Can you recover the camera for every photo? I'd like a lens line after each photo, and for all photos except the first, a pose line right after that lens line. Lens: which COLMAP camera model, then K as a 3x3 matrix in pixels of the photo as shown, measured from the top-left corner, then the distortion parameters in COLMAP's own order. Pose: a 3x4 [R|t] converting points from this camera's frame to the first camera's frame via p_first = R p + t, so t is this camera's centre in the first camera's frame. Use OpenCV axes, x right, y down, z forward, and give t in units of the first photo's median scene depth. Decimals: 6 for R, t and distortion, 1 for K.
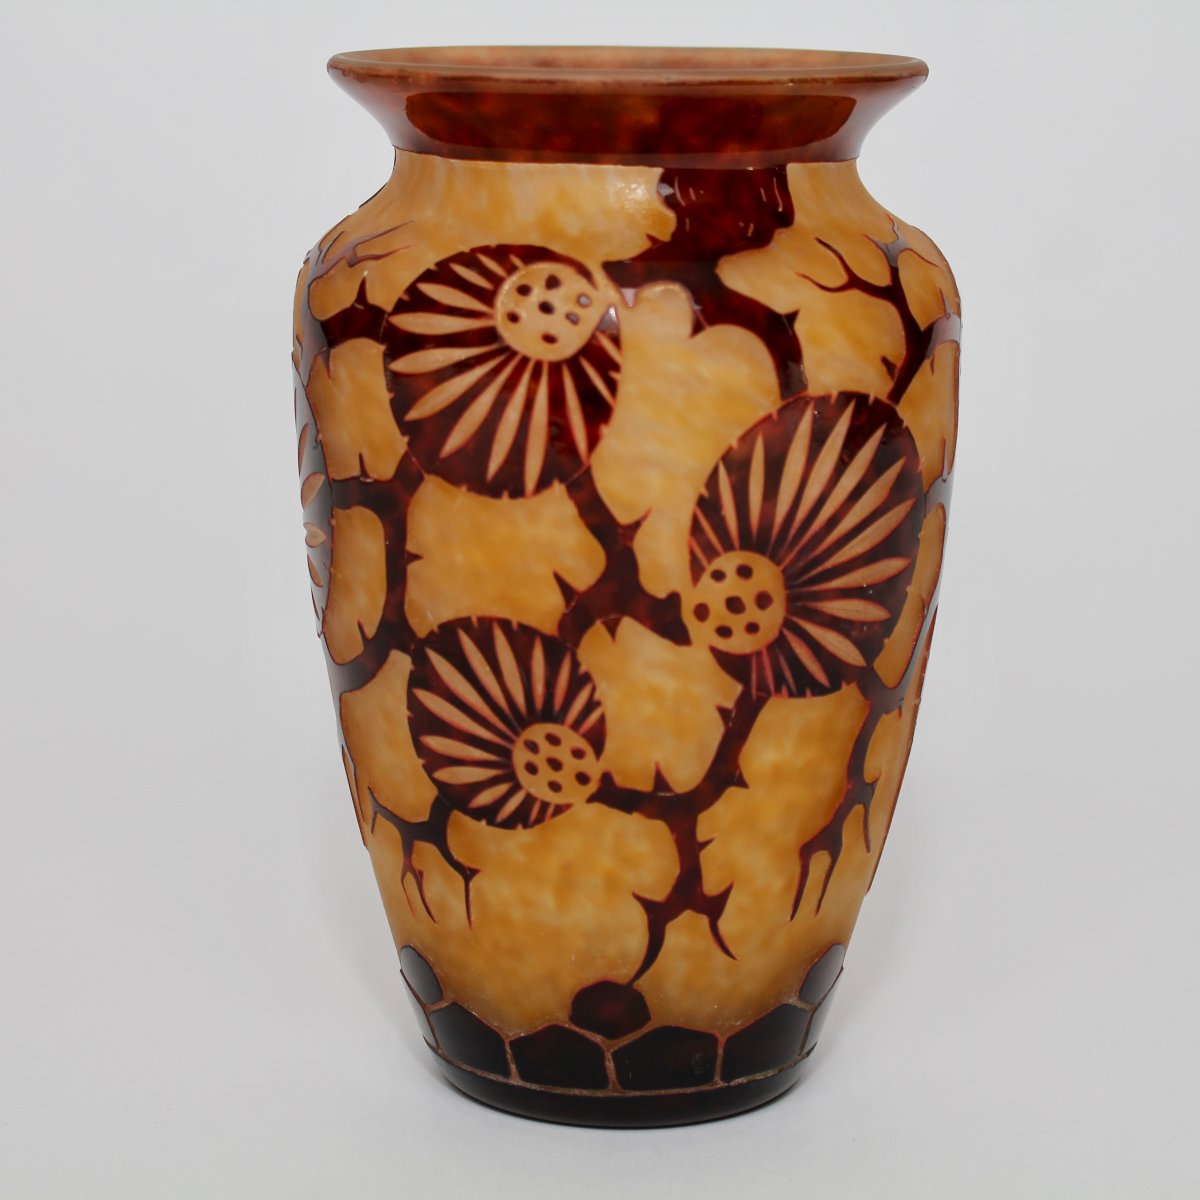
lens RADIAL K [[3189.1, 0, 601.8], [0, 3189.1, 594.5], [0, 0, 1]] dist [0.038238, 0.000000]
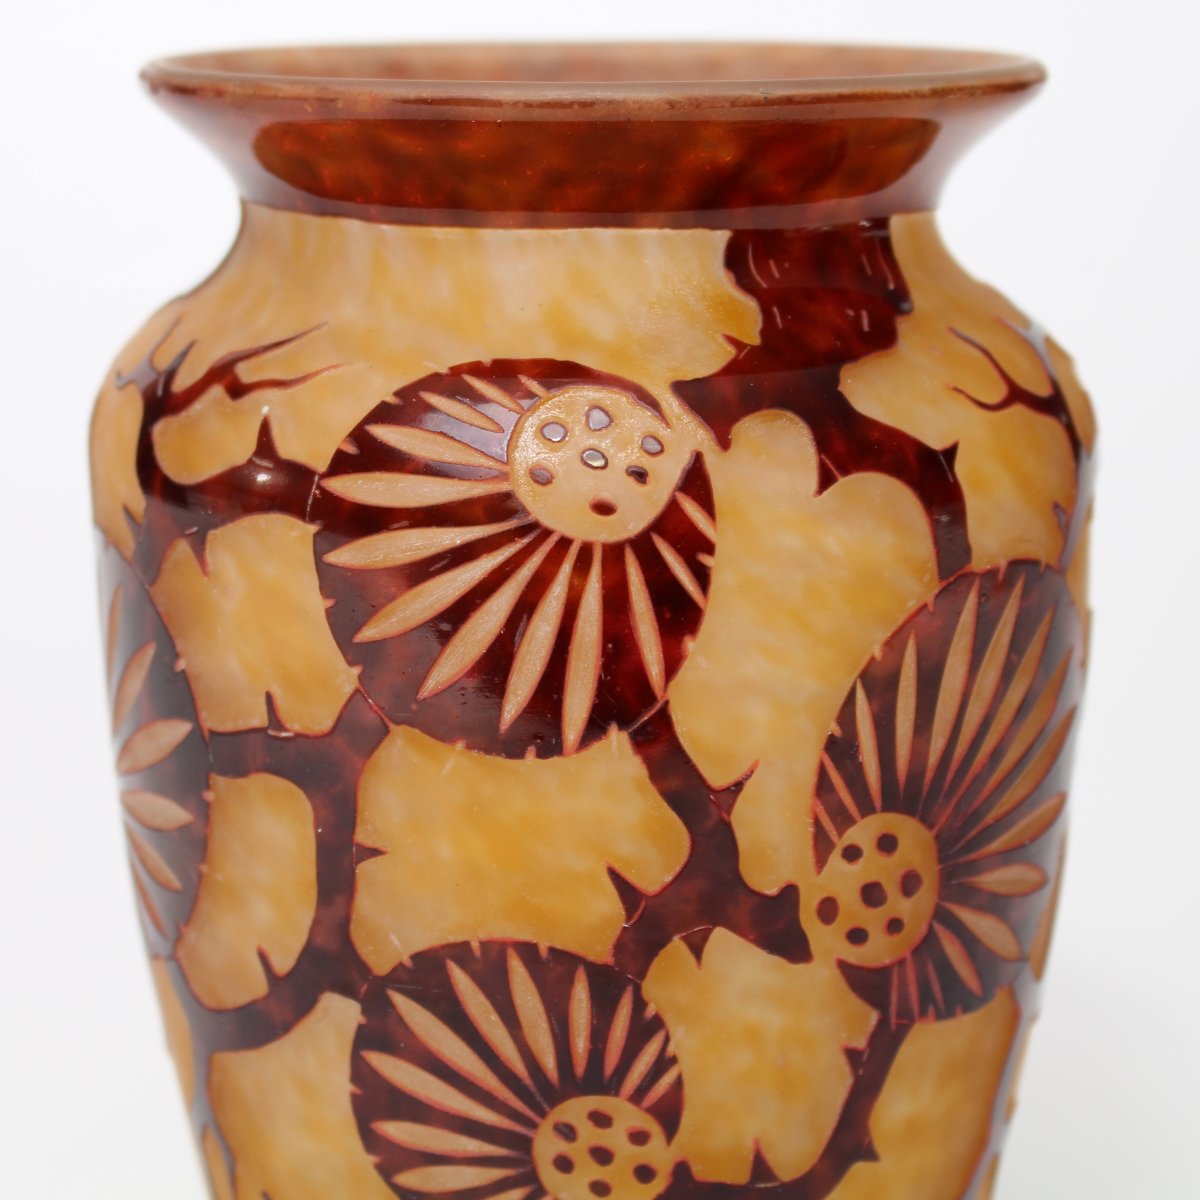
lens RADIAL K [[3338.5, 0, 596.4], [0, 3338.5, 603.9], [0, 0, 1]] dist [0.054431, 0.000000]
pose [[0.973317, -0.056425, 0.222417, -0.162008], [0.055979, 0.998397, 0.008314, -0.064885], [-0.222530, 0.004358, 0.974916, 0.343339]]
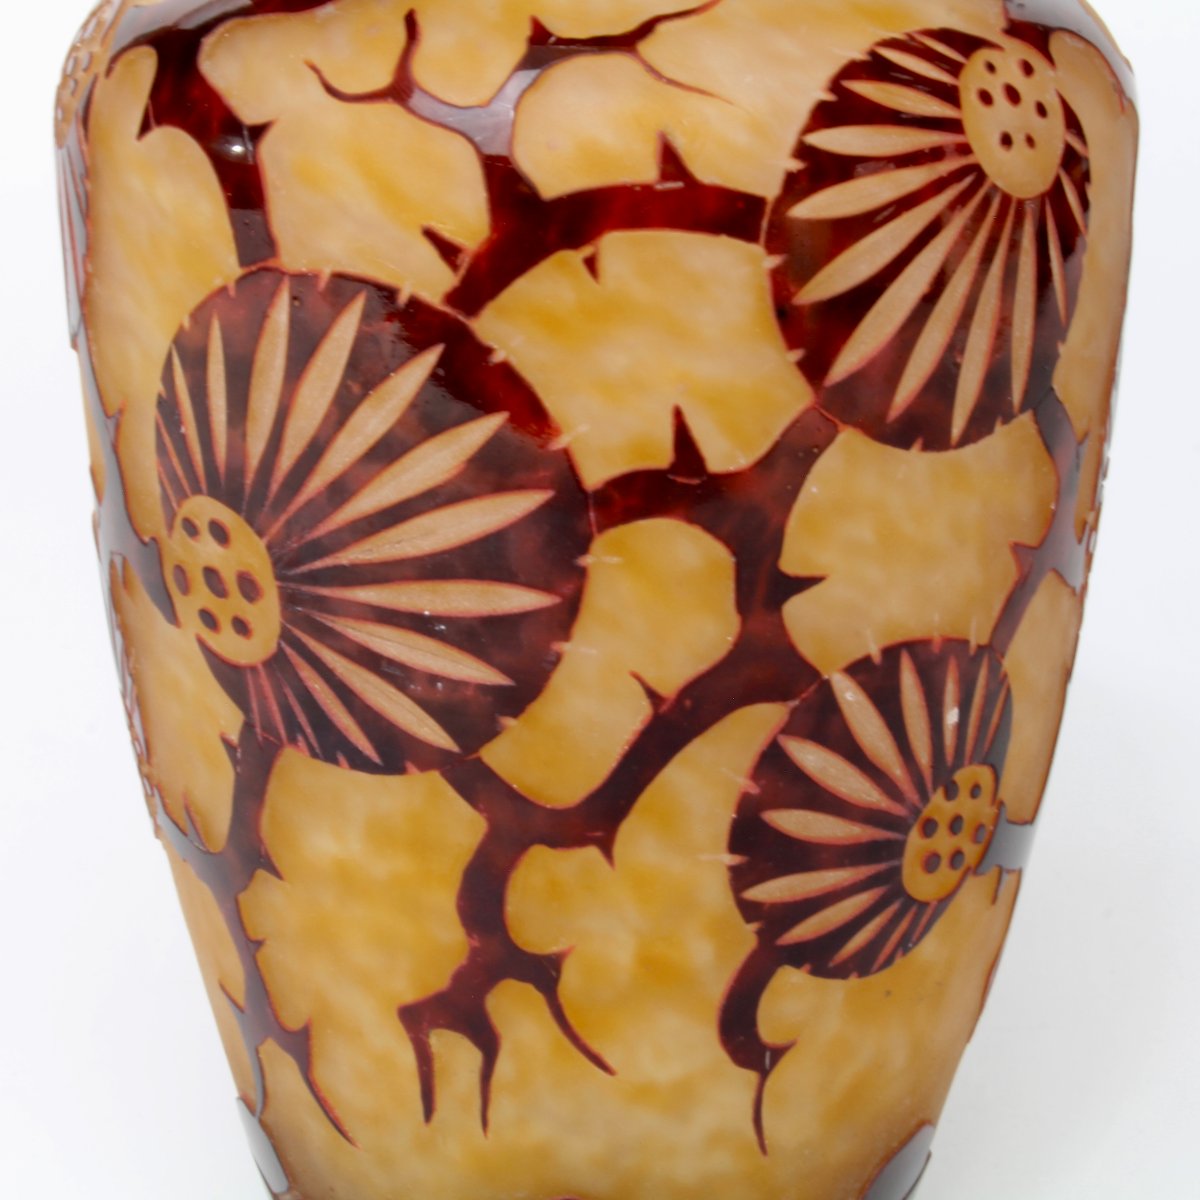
lens RADIAL K [[3338.5, 0, 601.7], [0, 3338.5, 604.9], [0, 0, 1]] dist [0.054431, 0.000000]
pose [[0.482859, 0.241879, -0.841630, 0.629426], [-0.187038, 0.967405, 0.170719, -0.118068], [0.855491, 0.074983, 0.512360, 0.727256]]
